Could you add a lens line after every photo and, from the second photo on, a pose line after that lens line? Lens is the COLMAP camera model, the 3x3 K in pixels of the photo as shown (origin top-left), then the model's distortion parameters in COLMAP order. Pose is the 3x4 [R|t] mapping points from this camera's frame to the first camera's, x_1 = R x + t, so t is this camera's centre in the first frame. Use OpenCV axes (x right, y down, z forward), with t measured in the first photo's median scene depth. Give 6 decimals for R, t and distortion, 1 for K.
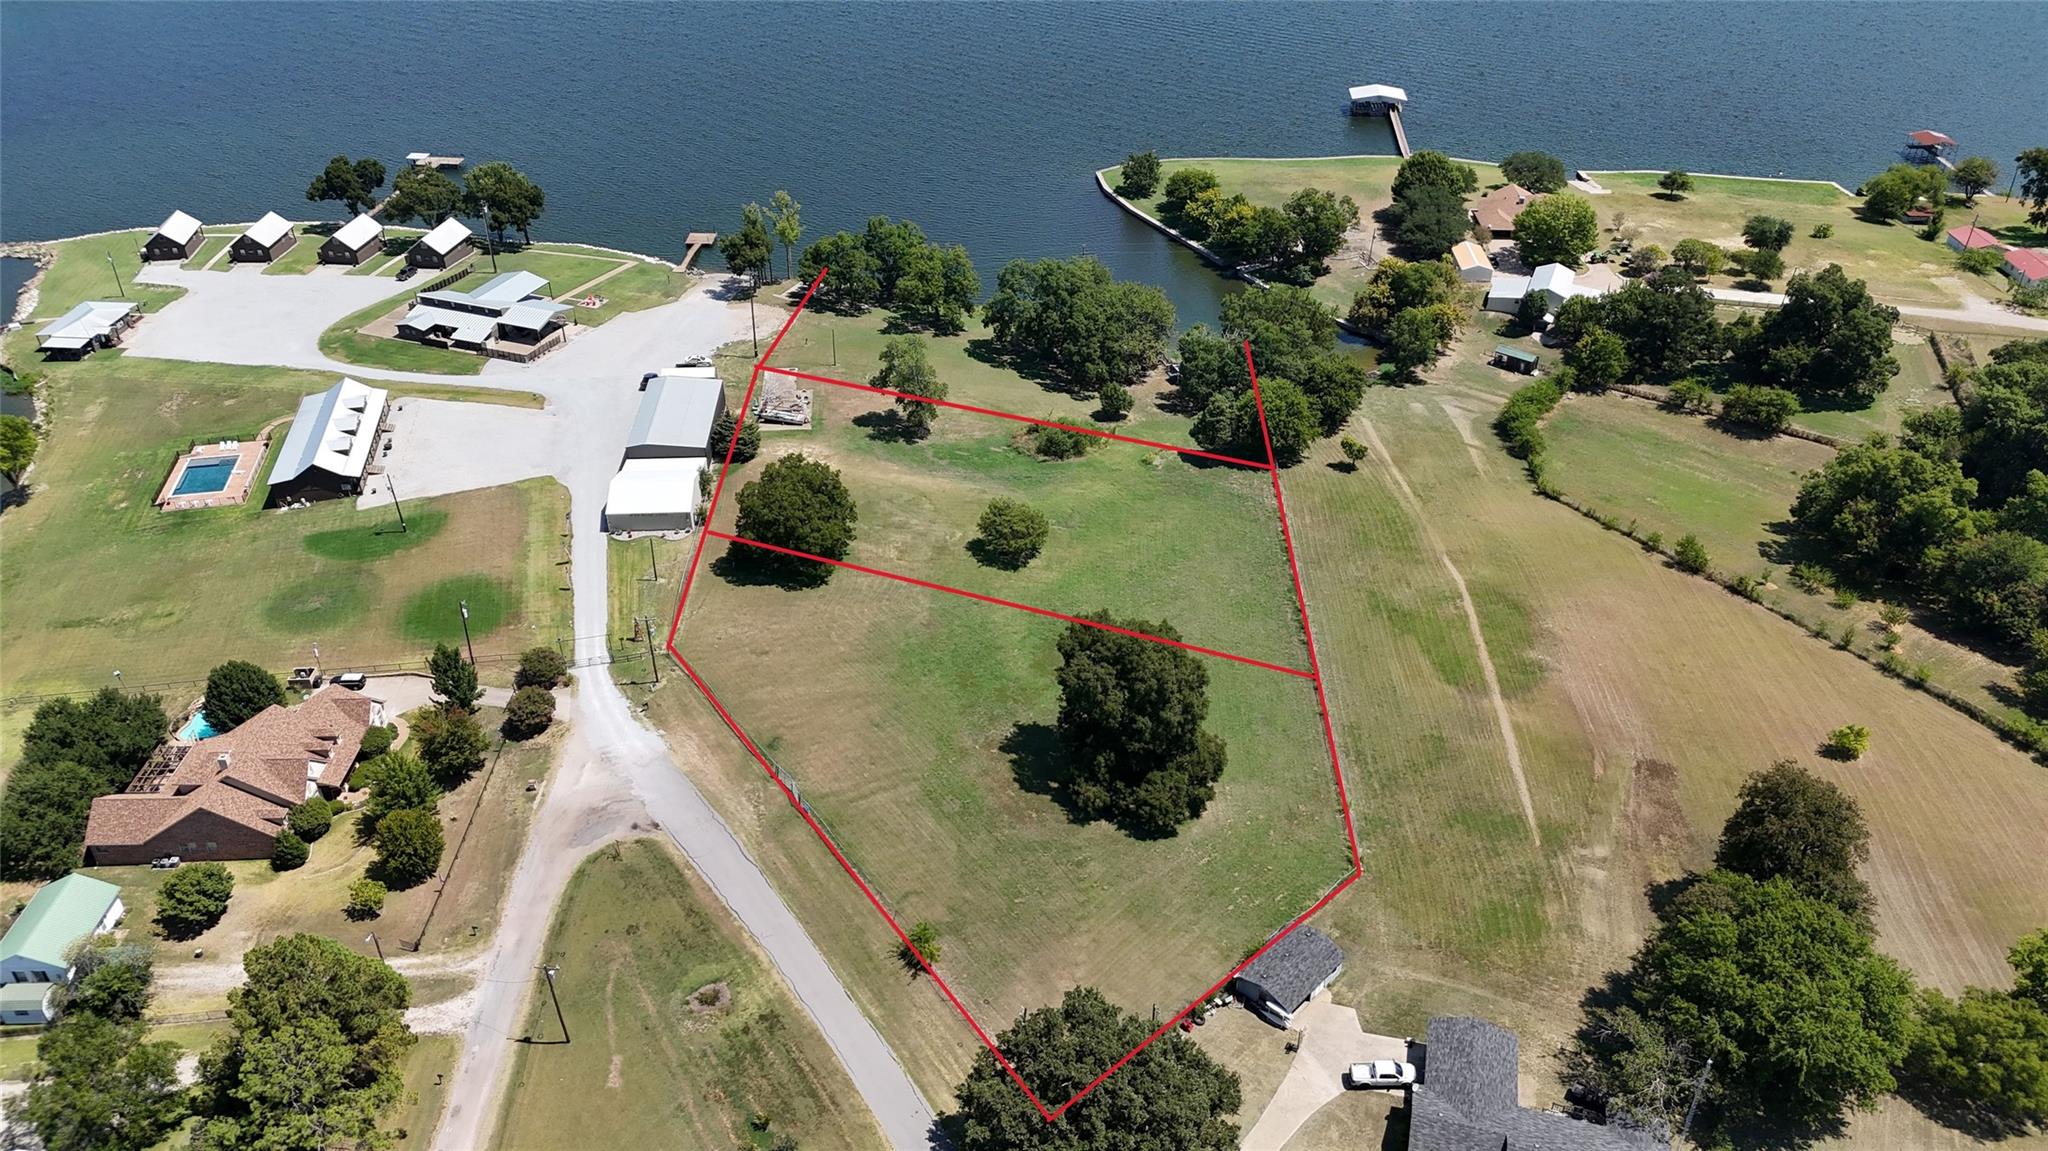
lens RADIAL K [[1497.6, 0, 1028.6], [0, 1497.6, 573.5], [0, 0, 1]] dist [0.074435, -0.093956]
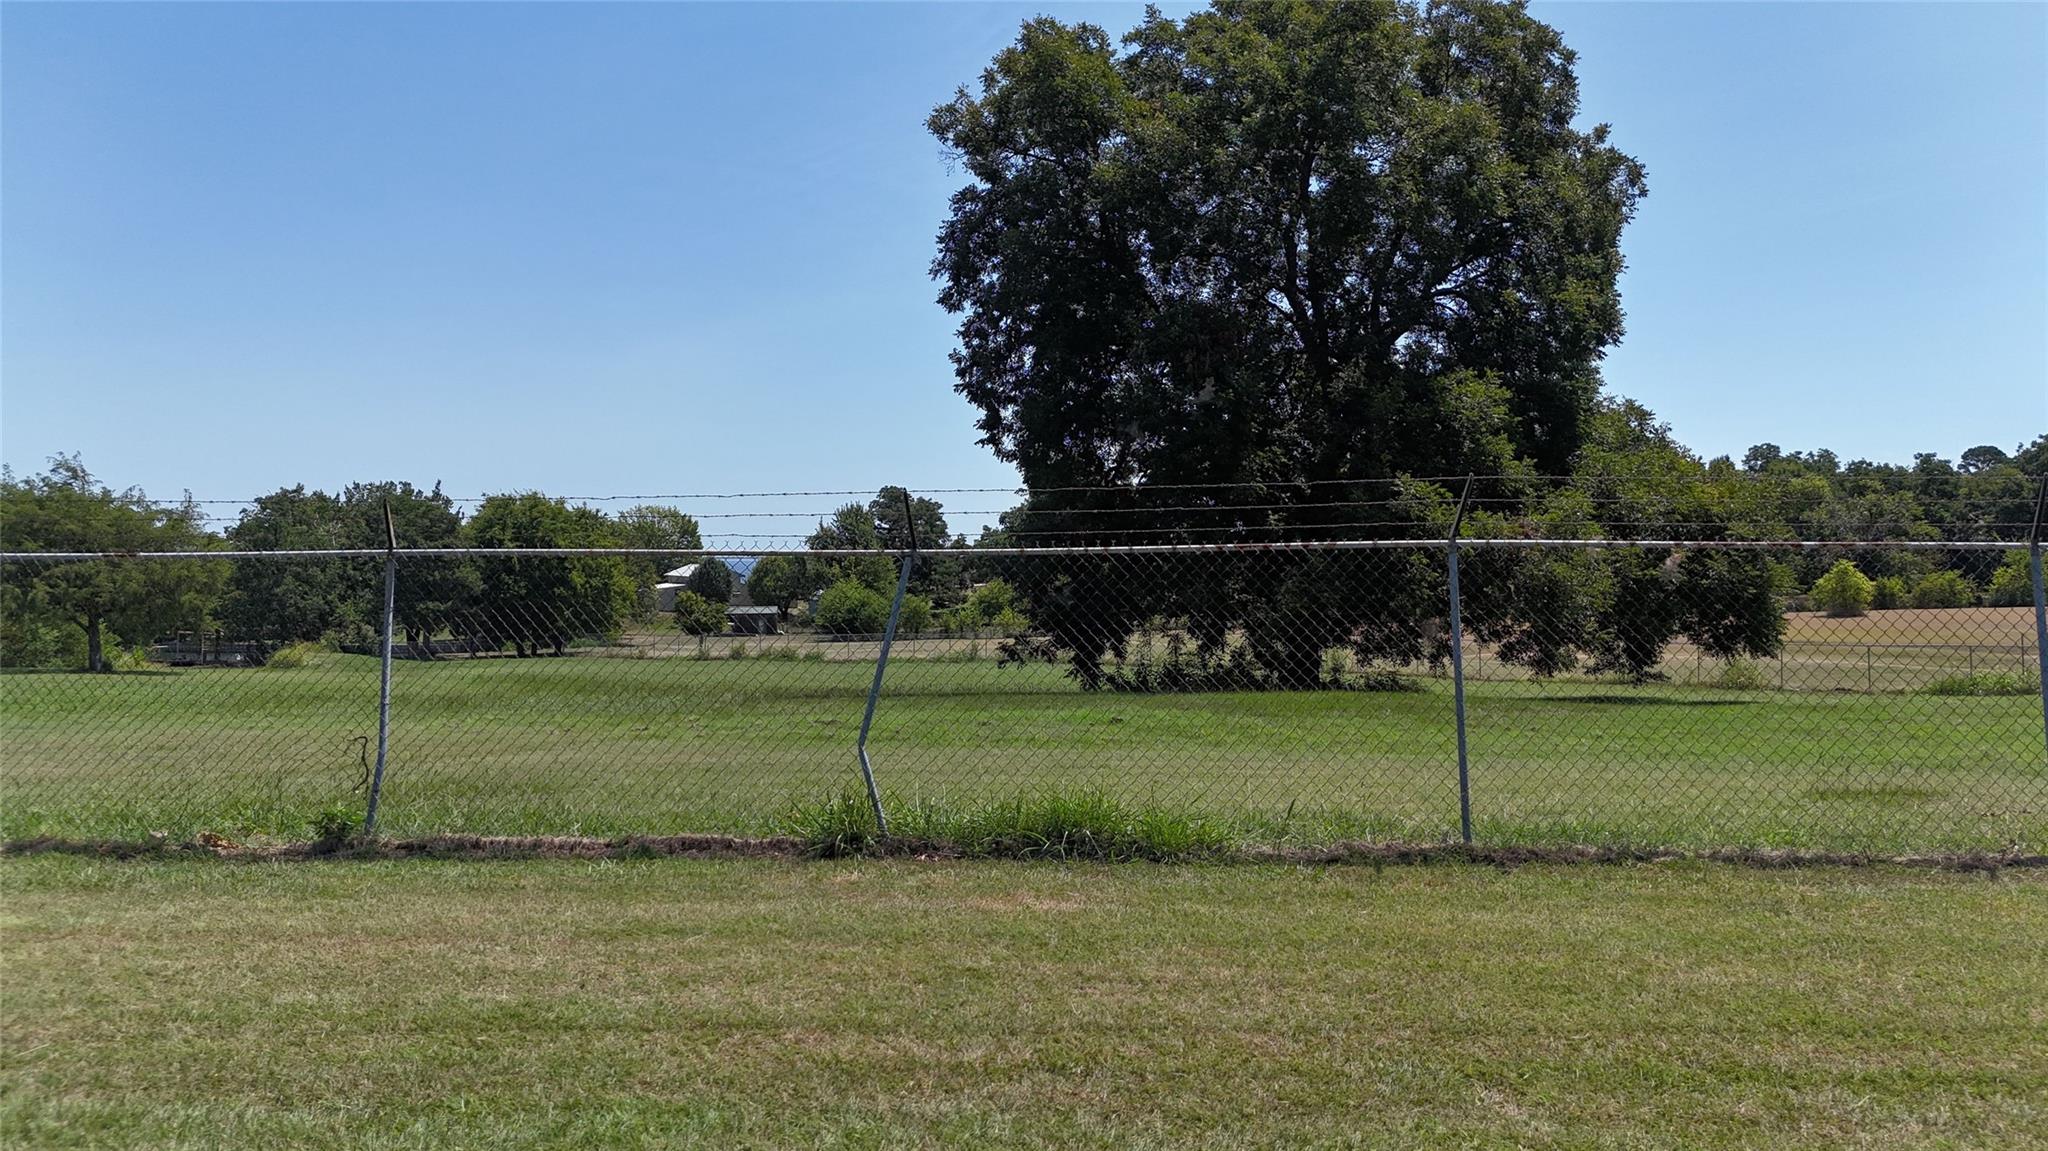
lens RADIAL K [[1497.6, 0, 1028.6], [0, 1497.6, 573.5], [0, 0, 1]] dist [0.074435, -0.093956]
pose [[0.637046, -0.003185, 0.770819, -0.113479], [0.424043, 0.836529, -0.346995, 0.138525], [-0.643708, 0.547913, 0.534258, 0.687743]]
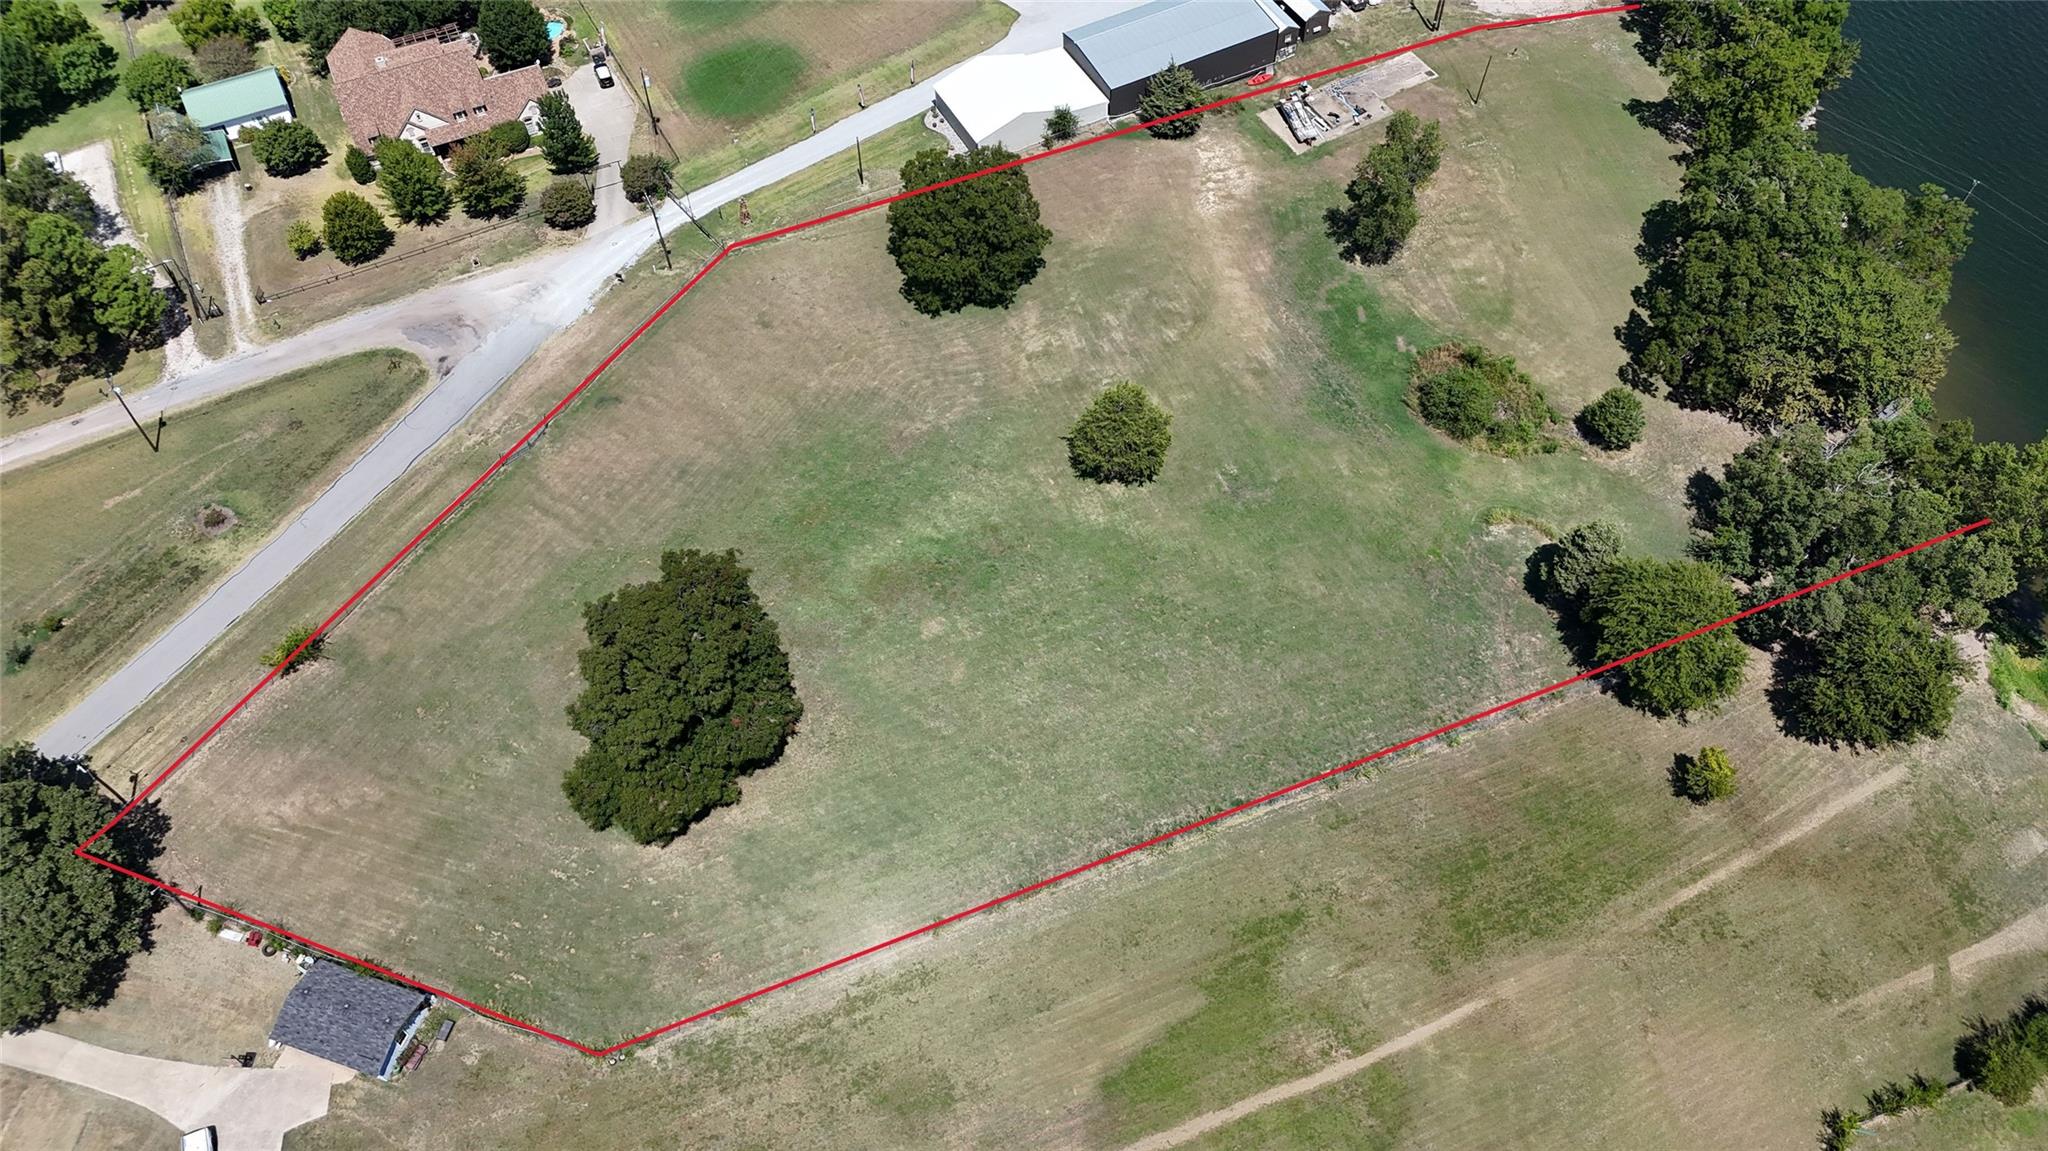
lens RADIAL K [[1497.6, 0, 1028.6], [0, 1497.6, 573.5], [0, 0, 1]] dist [0.074435, -0.093956]
pose [[0.412794, 0.740706, -0.530052, 0.370894], [-0.481508, 0.671446, 0.563304, -0.339647], [0.773144, 0.022696, 0.633824, 0.492478]]
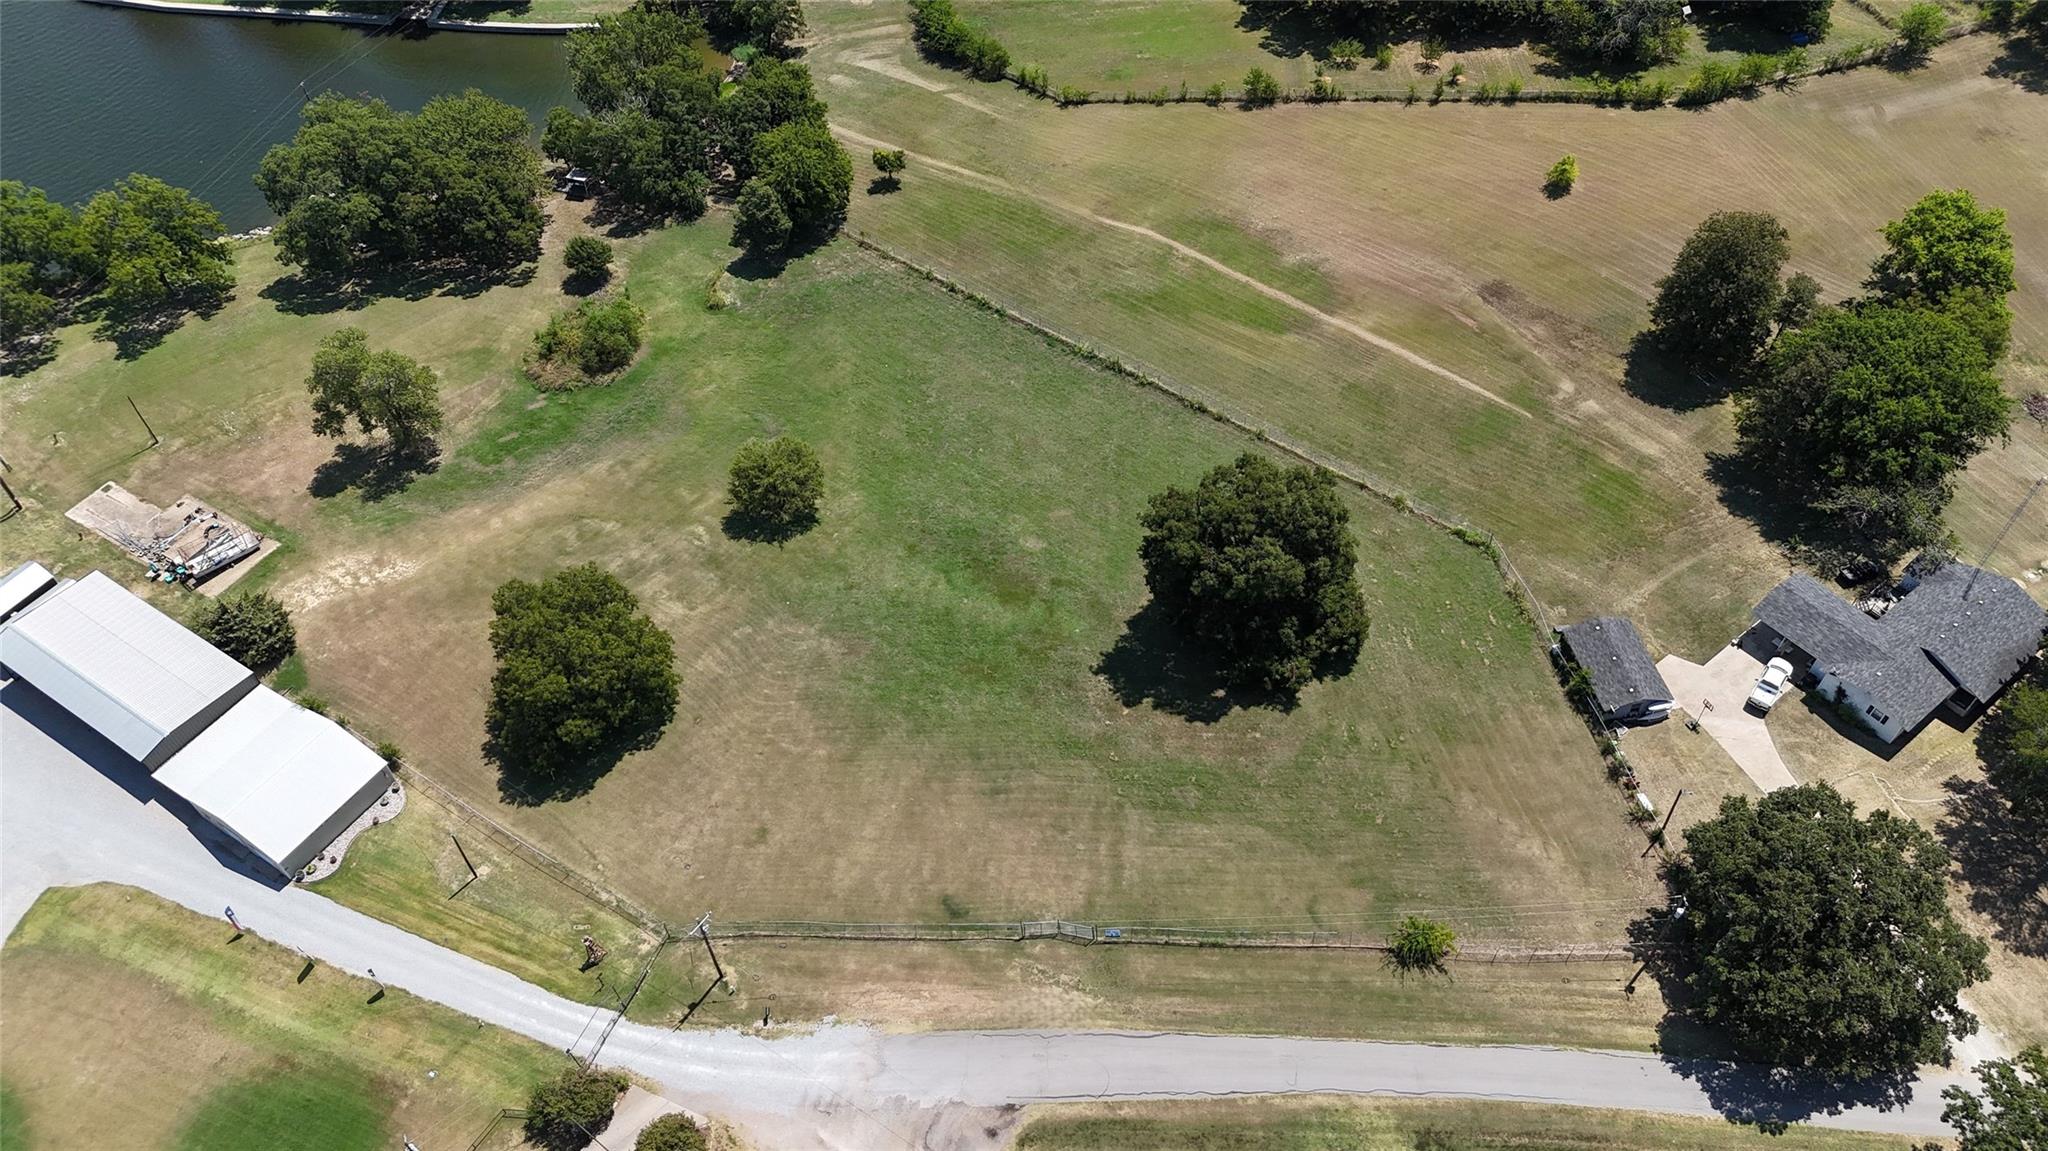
lens RADIAL K [[1458.7, 0, 1032.0], [0, 1458.7, 621.6], [0, 0, 1]] dist [0.066116, -0.089268]
pose [[0.593231, -0.639571, 0.488903, -0.313067], [0.461611, 0.767798, 0.444299, -0.223477], [-0.659539, -0.037889, 0.750715, 0.352612]]
